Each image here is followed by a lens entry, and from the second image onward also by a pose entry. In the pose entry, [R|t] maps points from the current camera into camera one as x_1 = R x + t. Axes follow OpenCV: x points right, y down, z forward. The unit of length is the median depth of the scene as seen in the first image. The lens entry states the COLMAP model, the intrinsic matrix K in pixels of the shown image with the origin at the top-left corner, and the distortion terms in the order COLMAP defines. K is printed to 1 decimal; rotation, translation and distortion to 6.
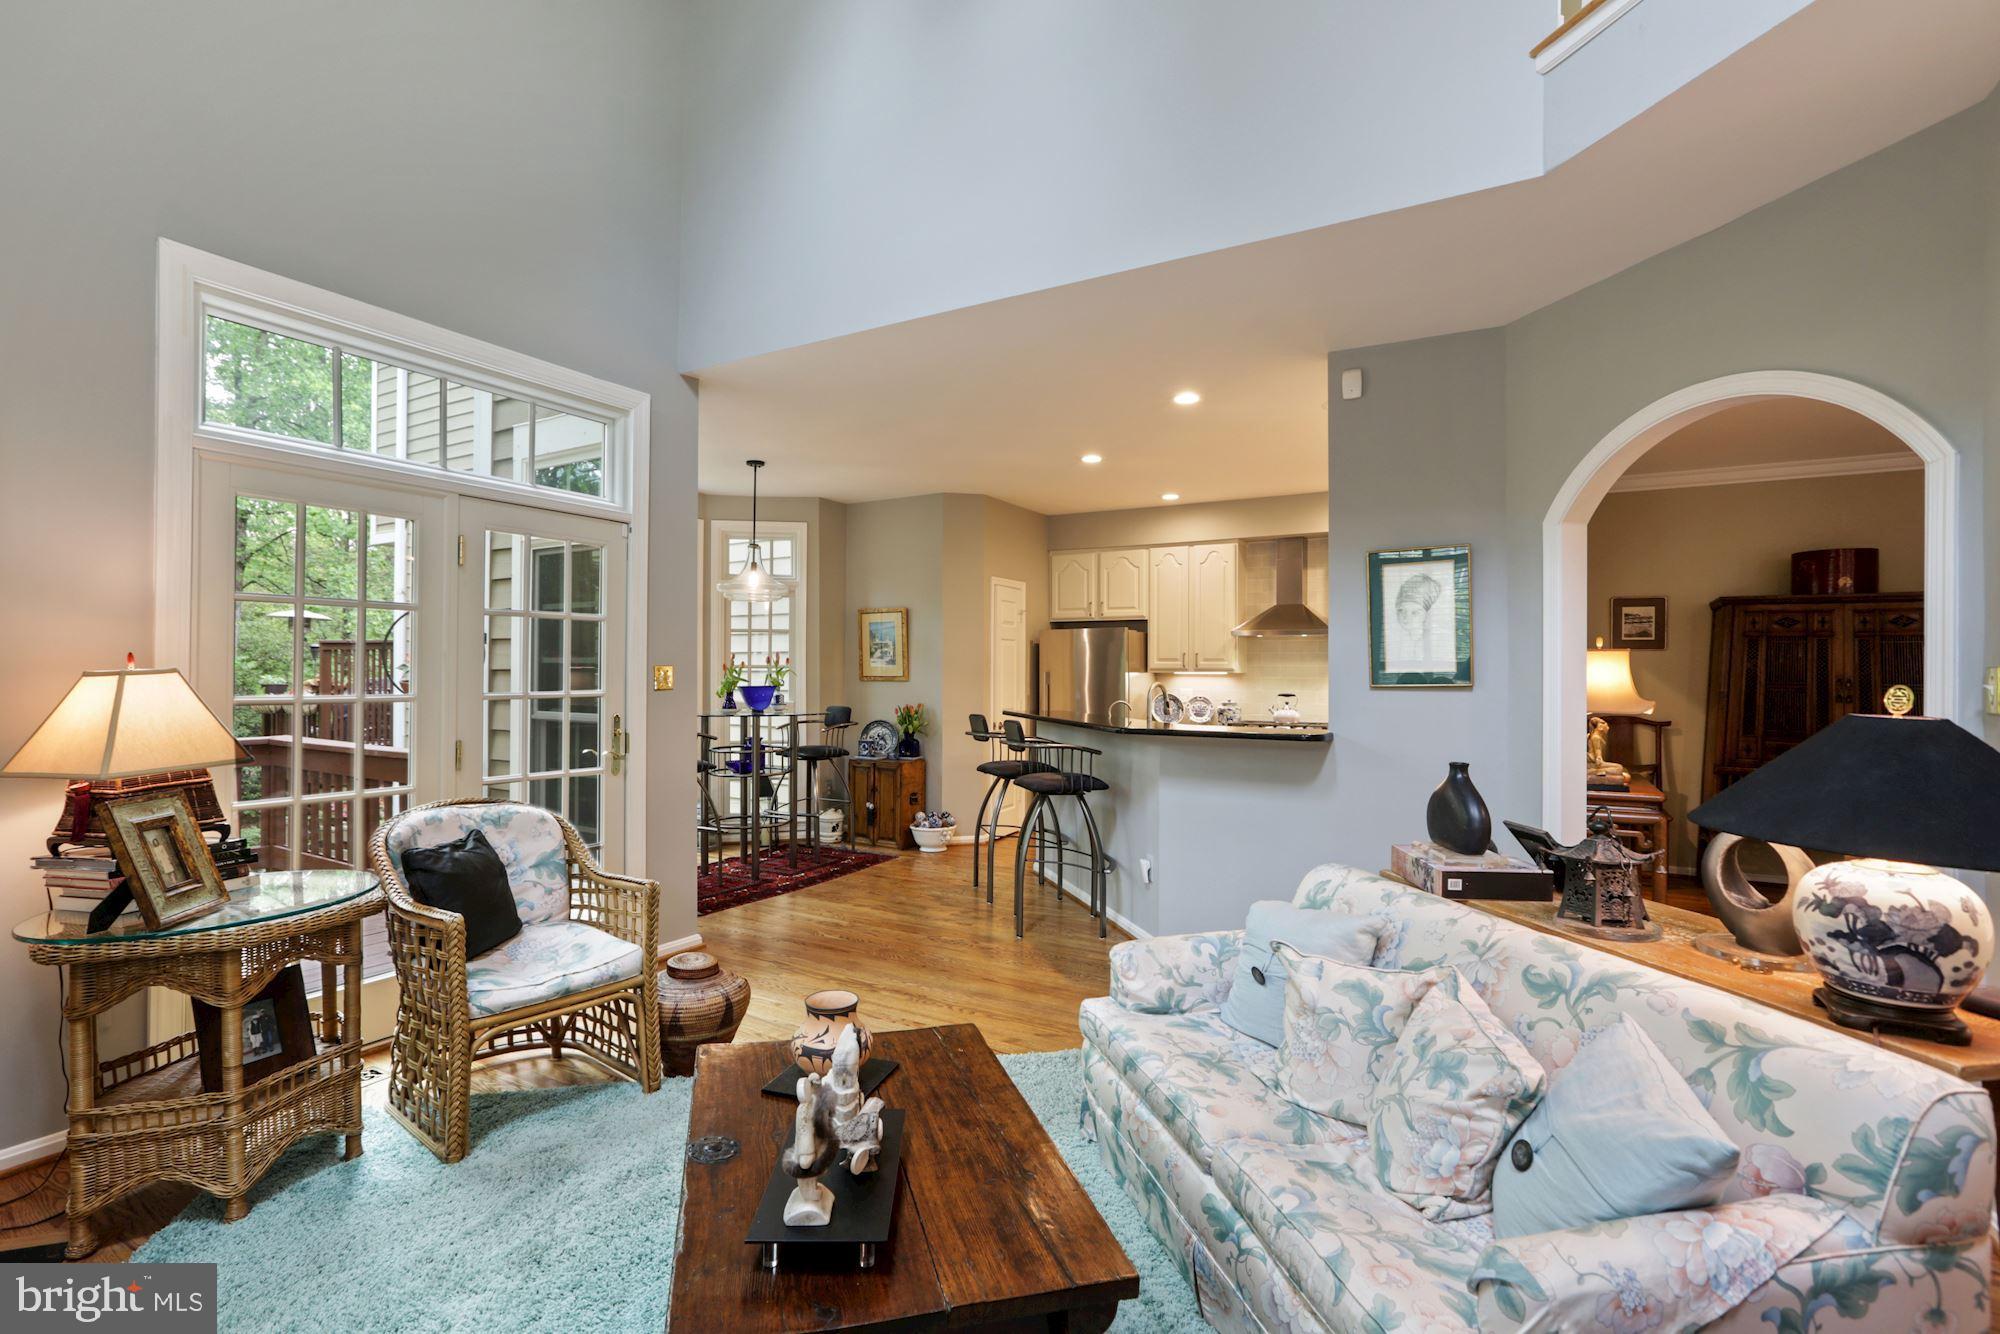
lens RADIAL K [[915.3, 0, 994.1], [0, 915.3, 679.9], [0, 0, 1]] dist [-0.008391, 0.008525]
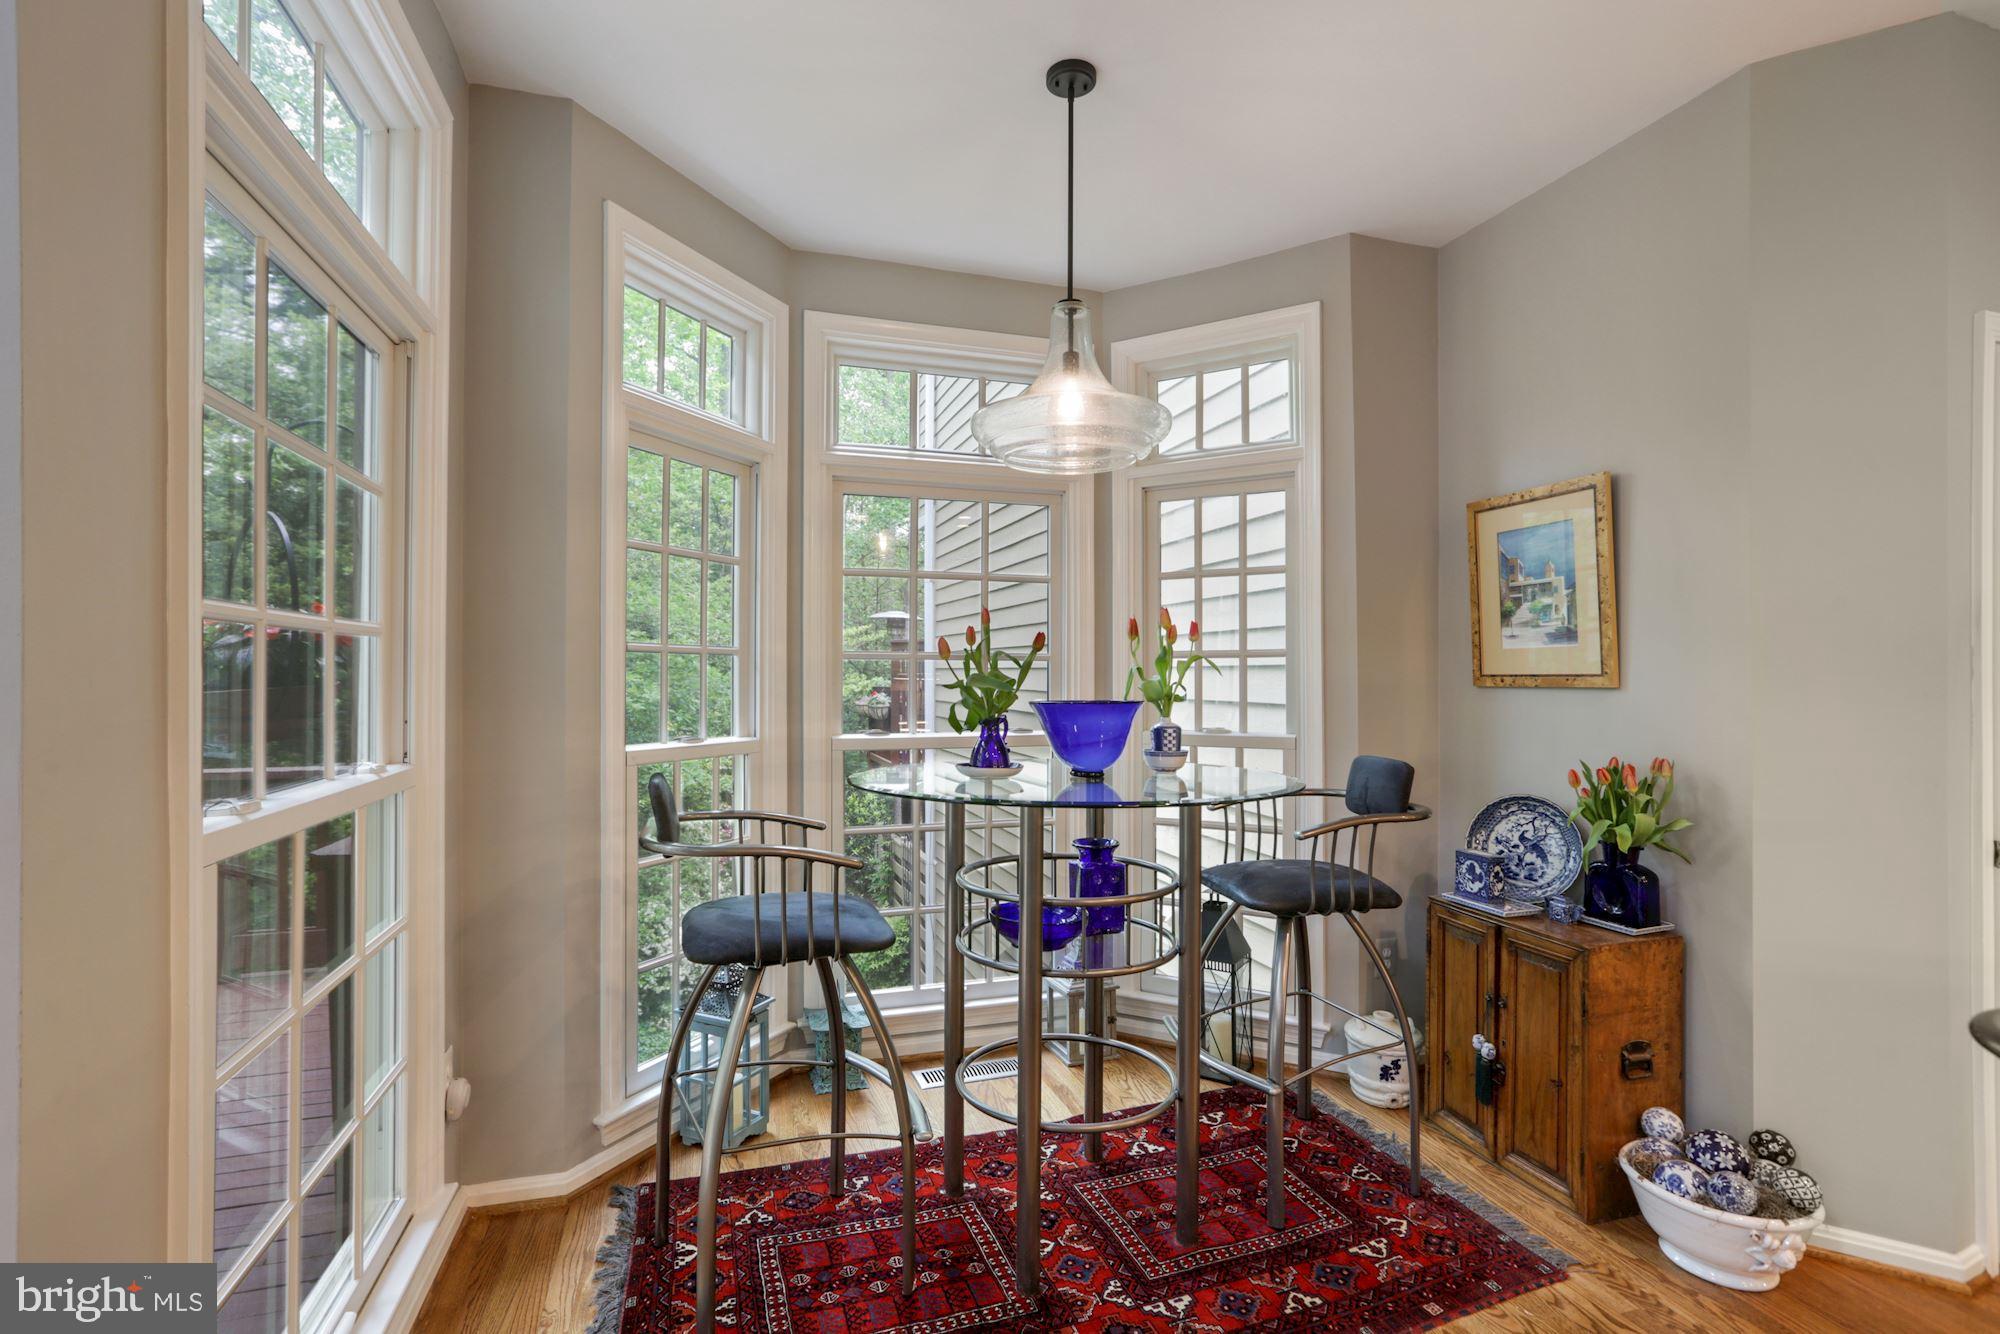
lens RADIAL K [[915.3, 0, 992.3], [0, 915.3, 671.9], [0, 0, 1]] dist [-0.008391, 0.008525]
pose [[0.737644, -0.004933, -0.675172, -0.037353], [0.000164, 0.999975, -0.007127, -0.002656], [0.675190, 0.005146, 0.737626, 0.603034]]
